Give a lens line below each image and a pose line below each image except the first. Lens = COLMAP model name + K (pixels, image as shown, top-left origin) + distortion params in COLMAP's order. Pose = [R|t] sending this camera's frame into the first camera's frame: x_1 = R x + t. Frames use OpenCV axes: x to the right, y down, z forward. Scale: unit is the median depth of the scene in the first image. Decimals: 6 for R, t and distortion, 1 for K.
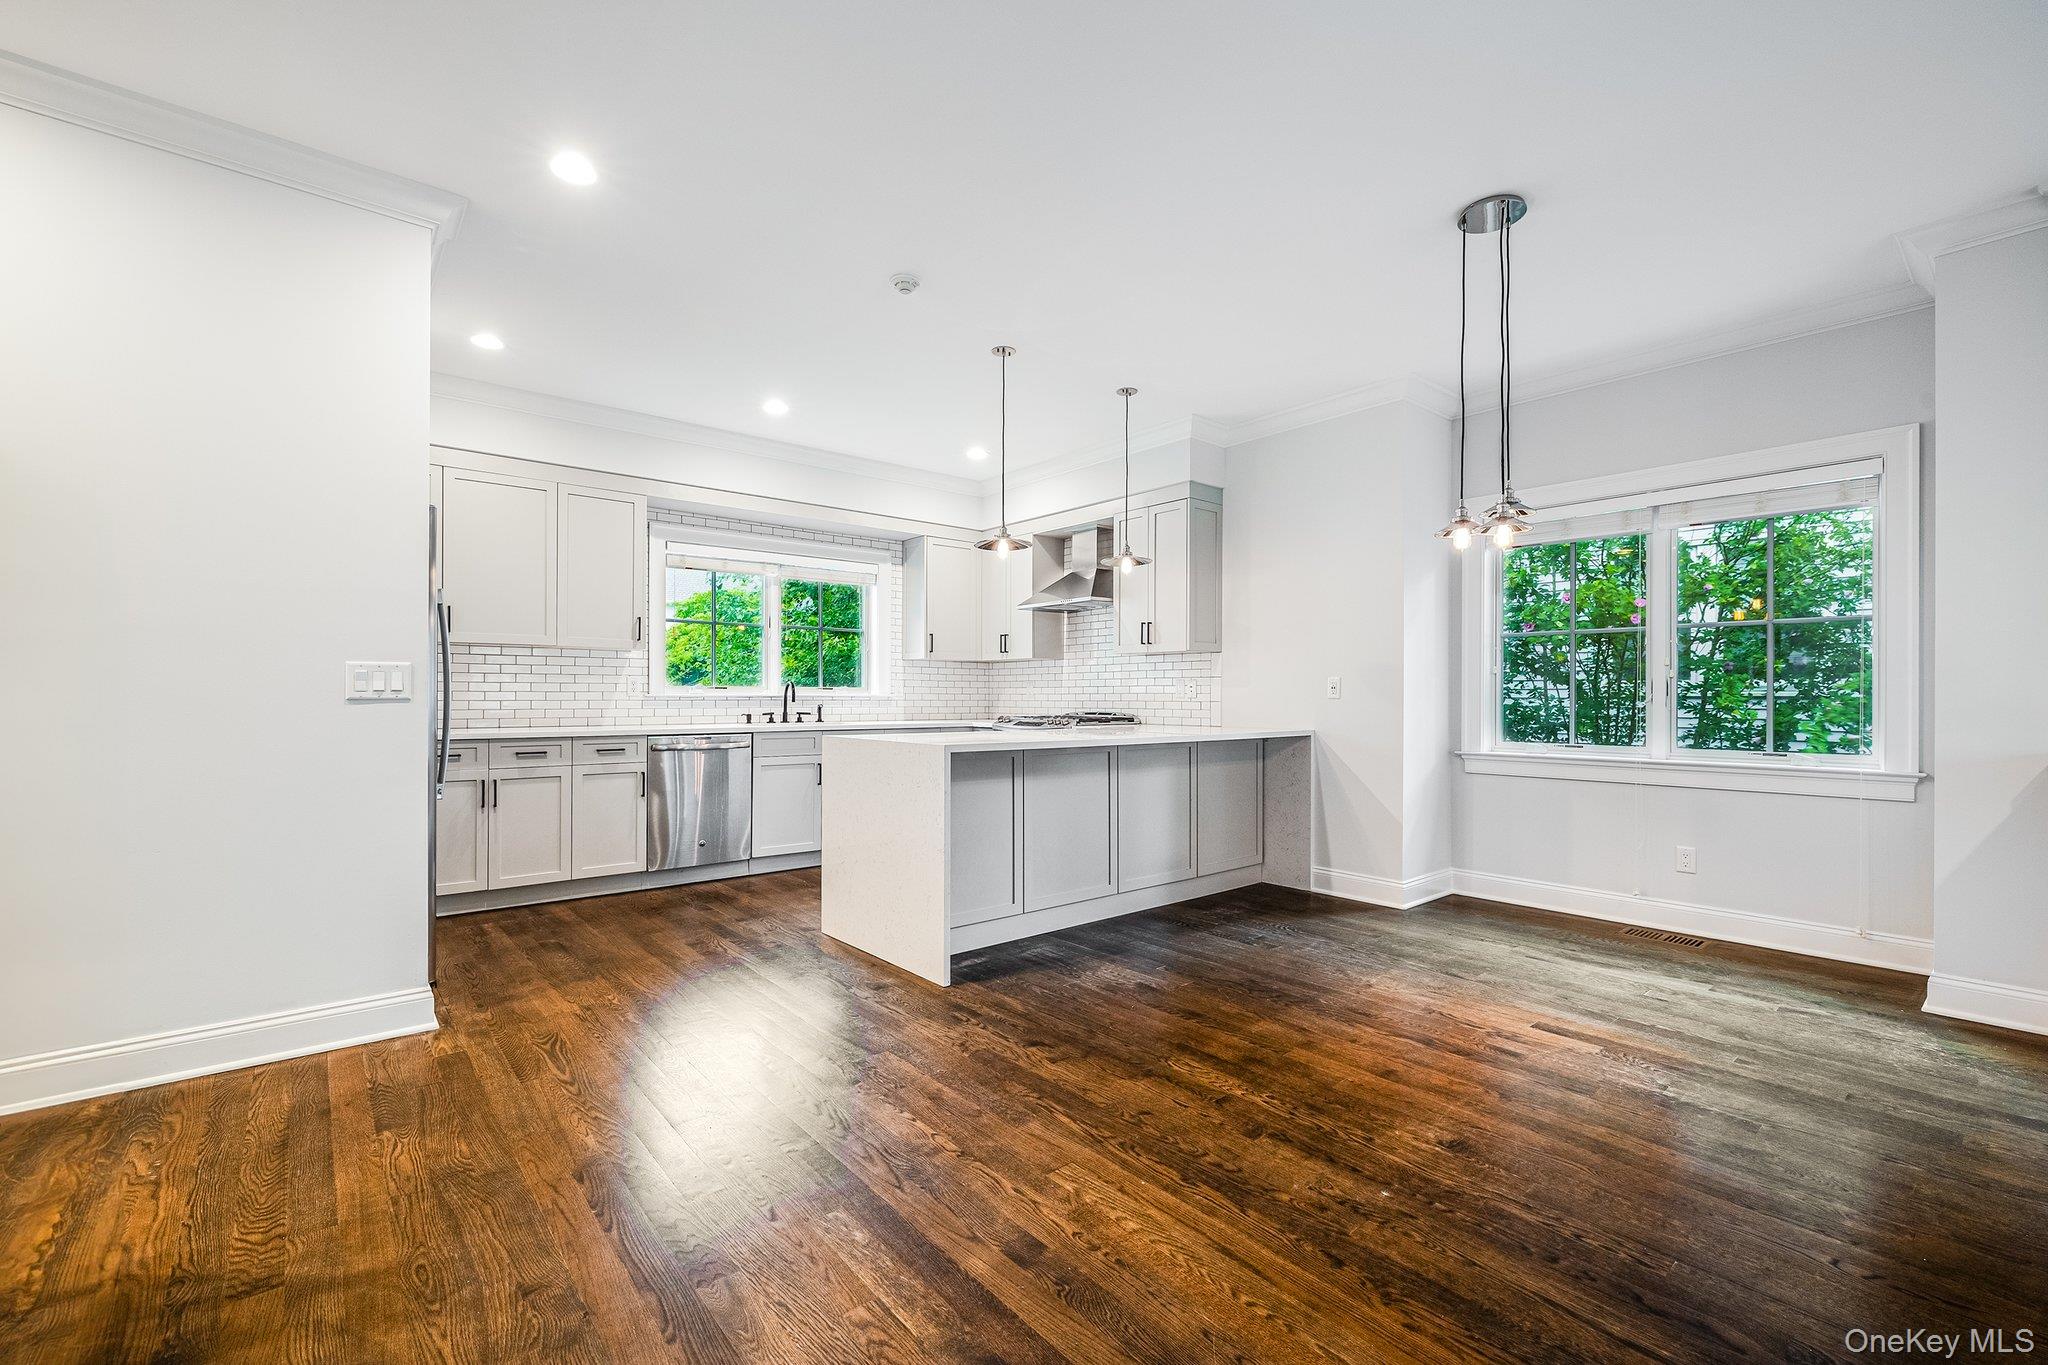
lens RADIAL K [[862.8, 0, 1024.0], [0, 862.8, 682.5], [0, 0, 1]] dist [-0.002081, -0.000186]
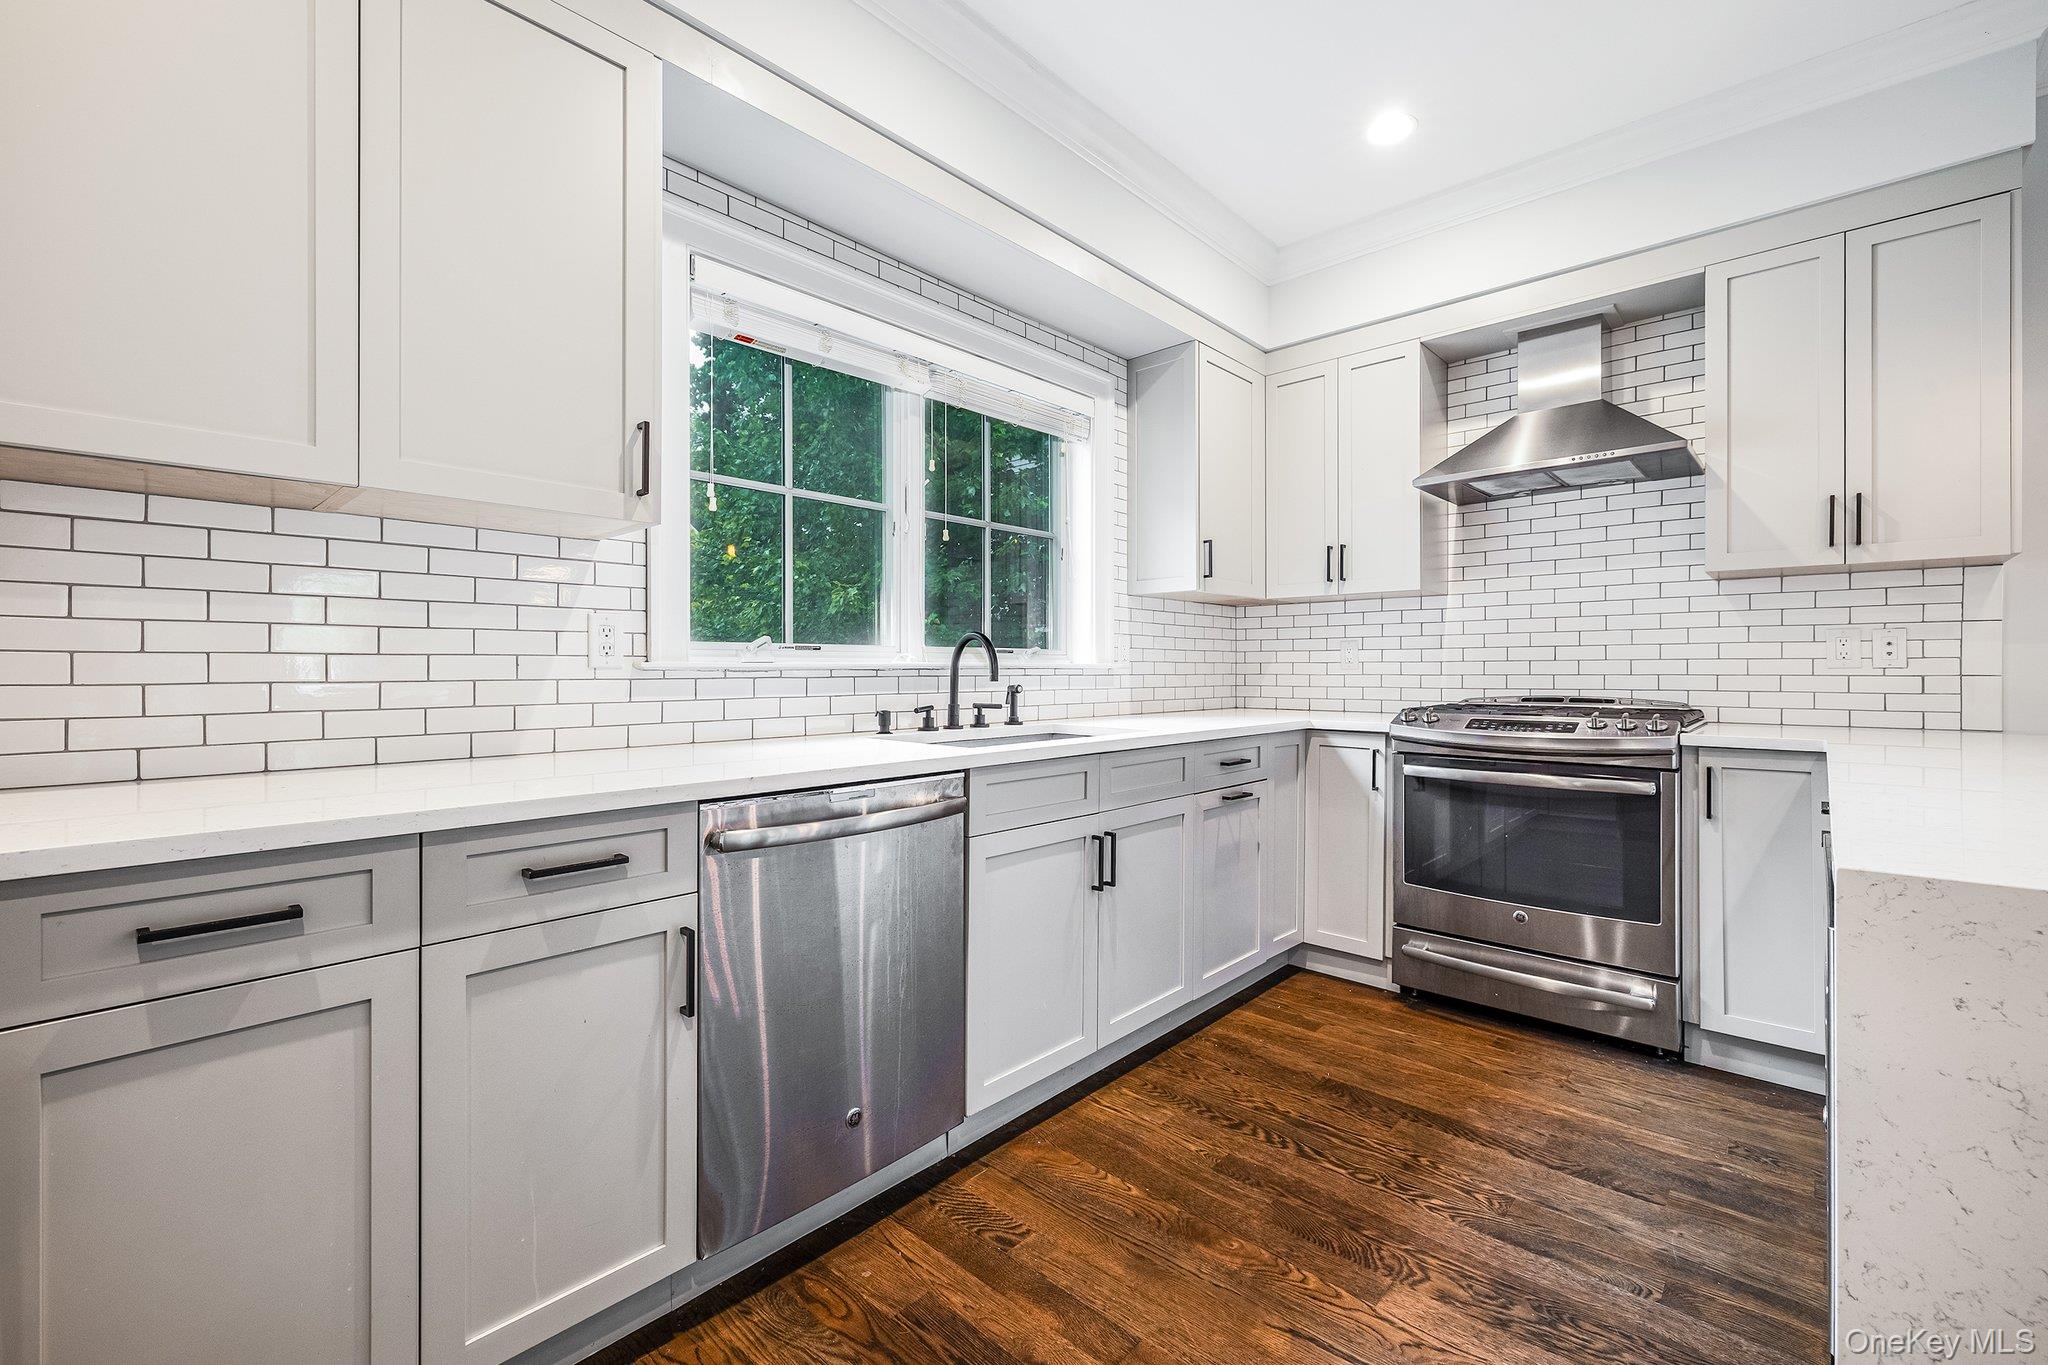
lens RADIAL K [[857.8, 0, 1031.7], [0, 857.8, 675.4], [0, 0, 1]] dist [-0.000786, 0.000048]
pose [[0.991206, -0.004636, 0.132247, -0.291049], [0.001470, 0.999710, 0.024030, 0.009451], [-0.132320, -0.023625, 0.990925, 0.559118]]
